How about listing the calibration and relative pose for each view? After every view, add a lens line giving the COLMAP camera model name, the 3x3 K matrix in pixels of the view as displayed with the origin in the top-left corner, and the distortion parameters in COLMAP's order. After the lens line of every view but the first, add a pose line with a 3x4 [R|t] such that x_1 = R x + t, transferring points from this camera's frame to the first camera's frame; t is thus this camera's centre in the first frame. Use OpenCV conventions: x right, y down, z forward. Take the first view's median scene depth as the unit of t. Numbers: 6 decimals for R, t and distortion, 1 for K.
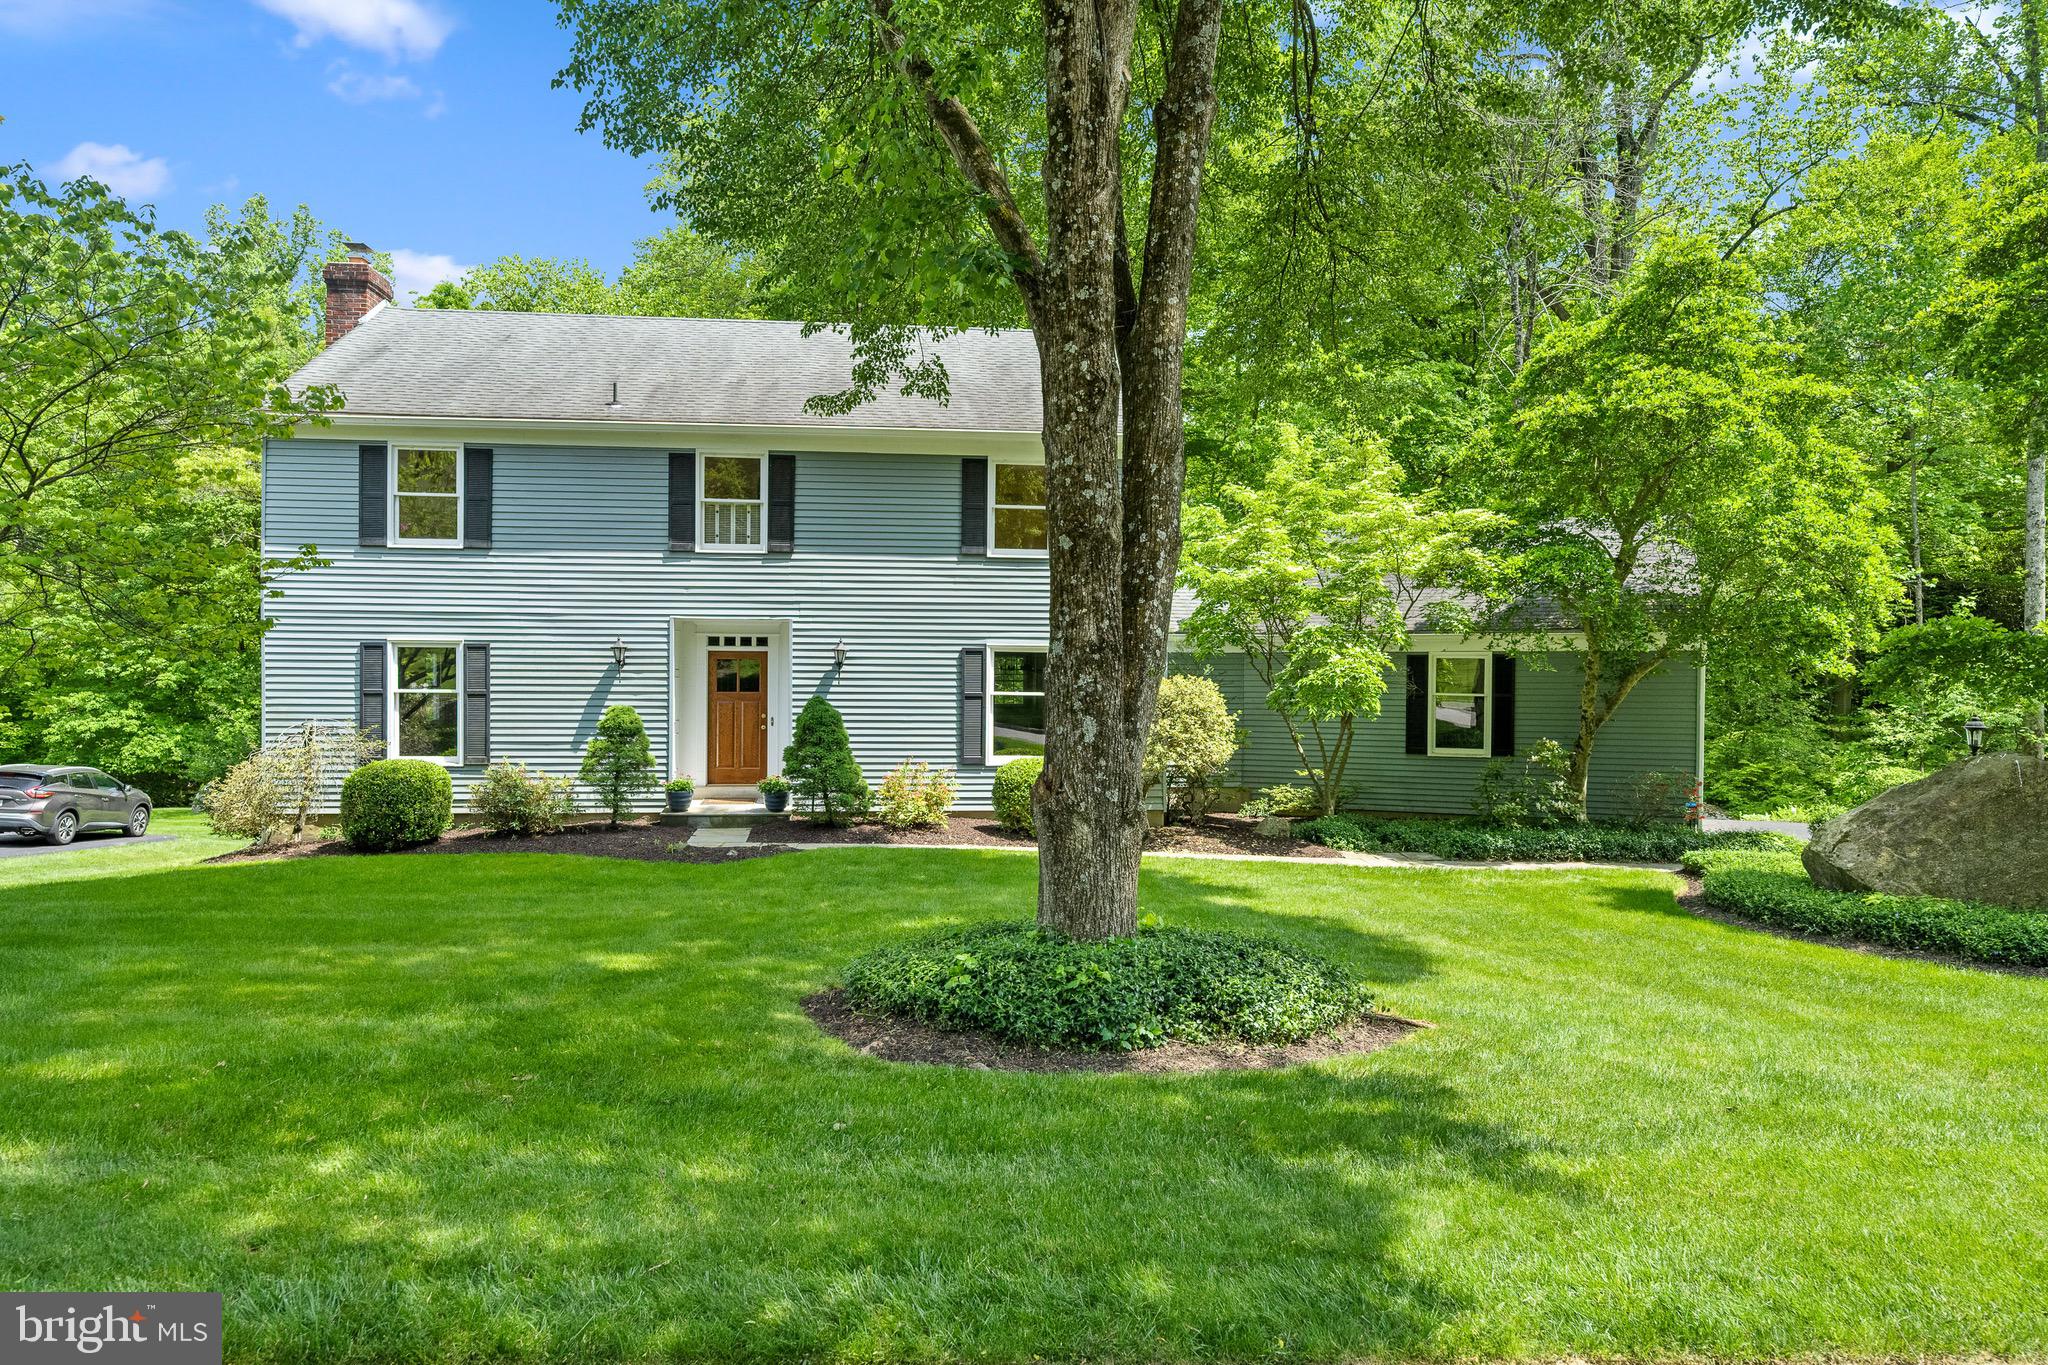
lens RADIAL K [[1262.3, 0, 1025.8], [0, 1262.3, 691.6], [0, 0, 1]] dist [-0.004265, 0.000363]
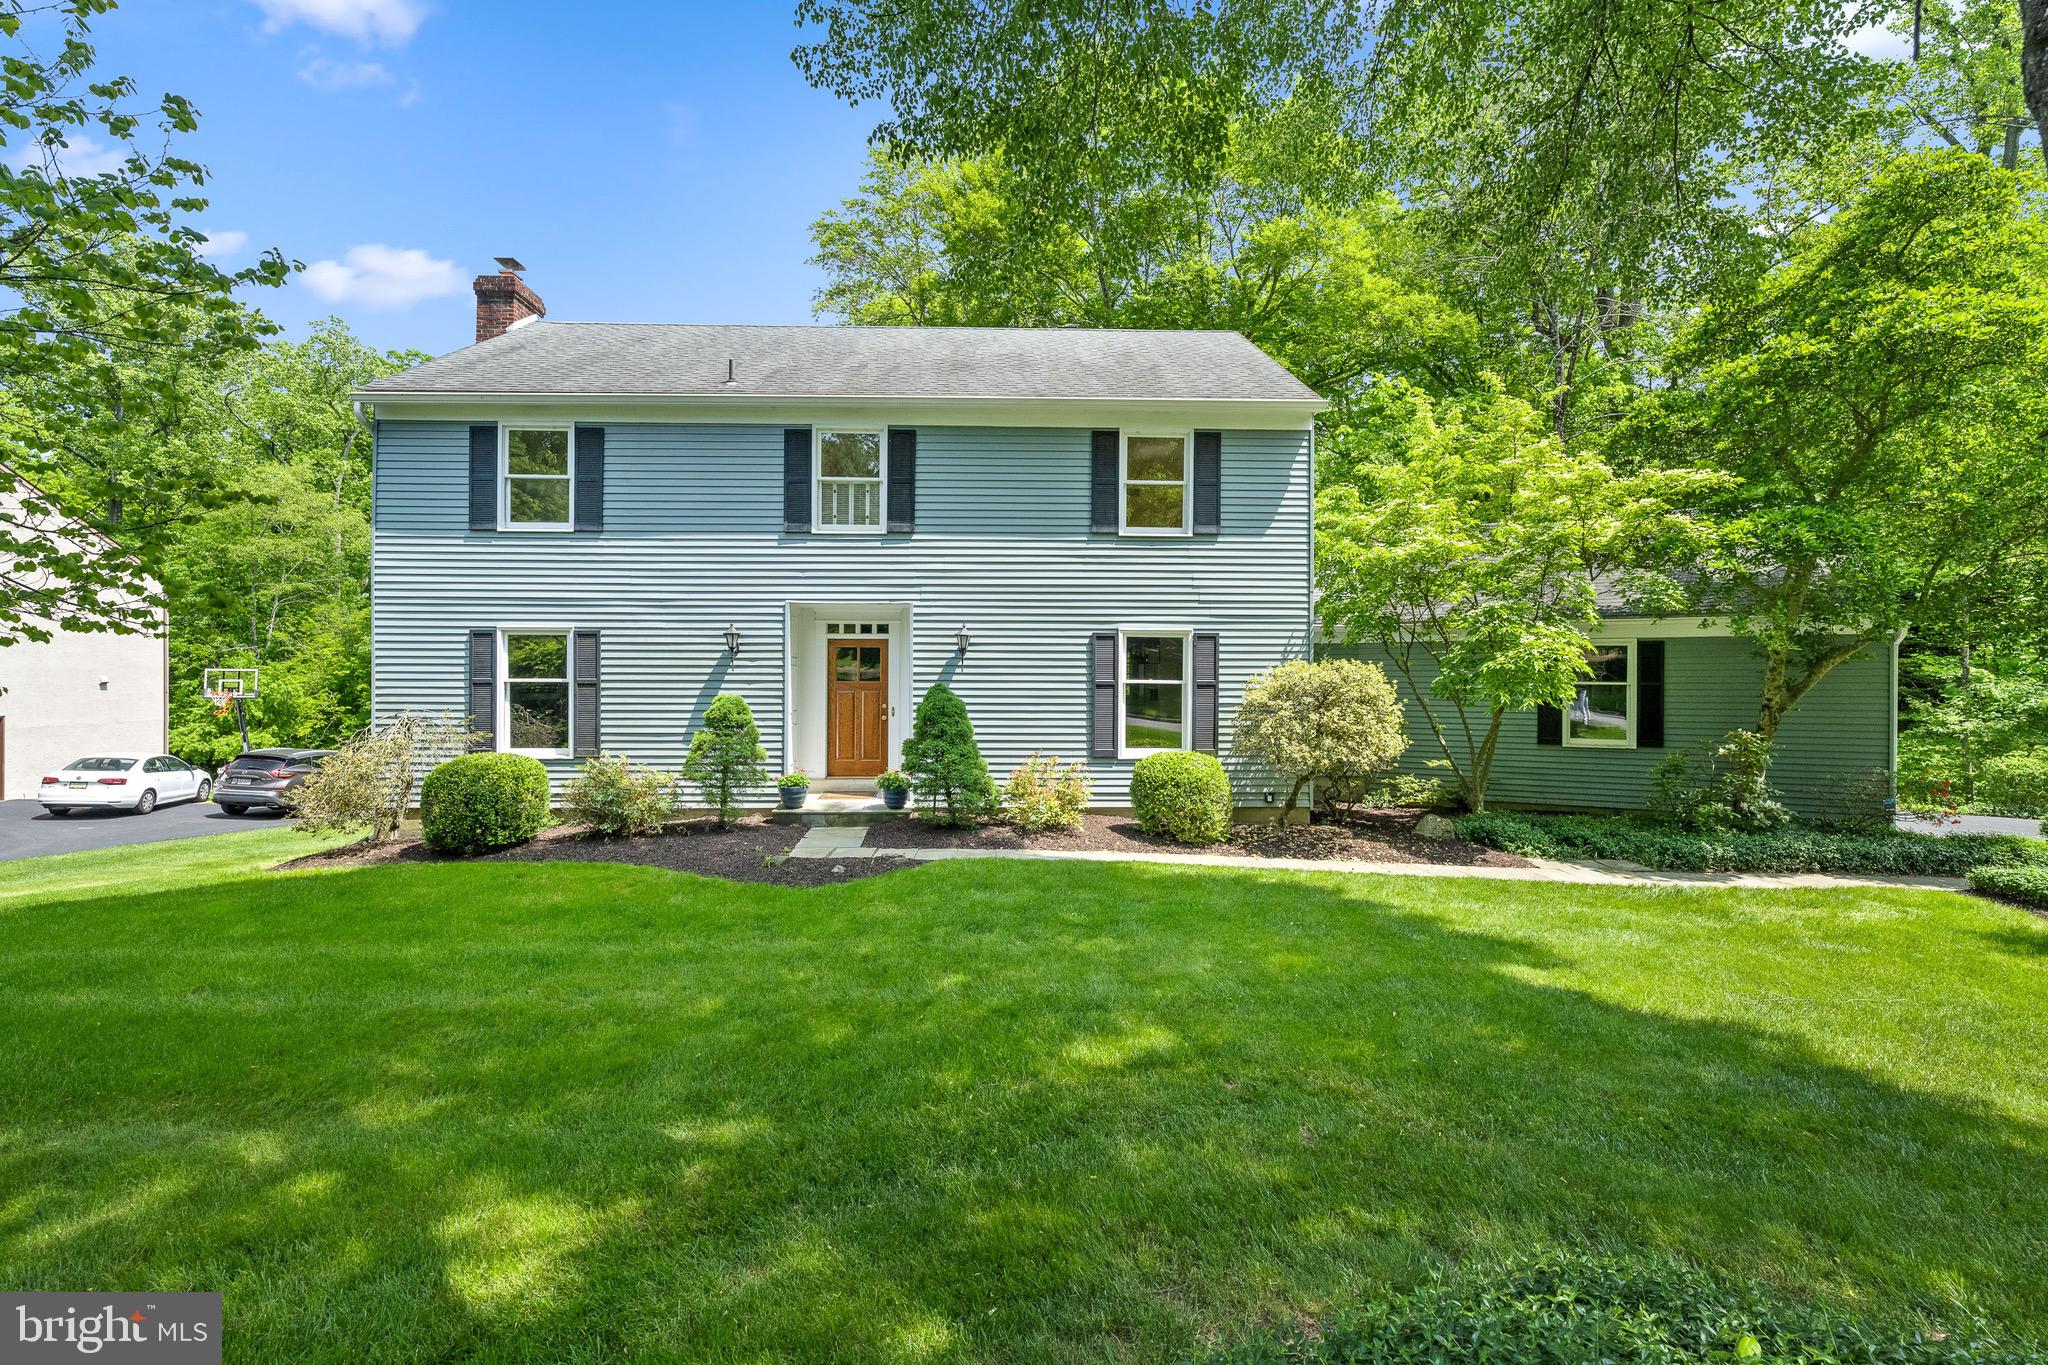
lens RADIAL K [[875.6, 0, 1023.2], [0, 875.6, 682.3], [0, 0, 1]] dist [-0.006265, 0.000585]
pose [[0.997459, -0.003001, -0.071185, -0.057223], [0.002349, 0.999954, -0.009247, 0.008089], [0.071209, 0.009056, 0.997420, 0.358671]]
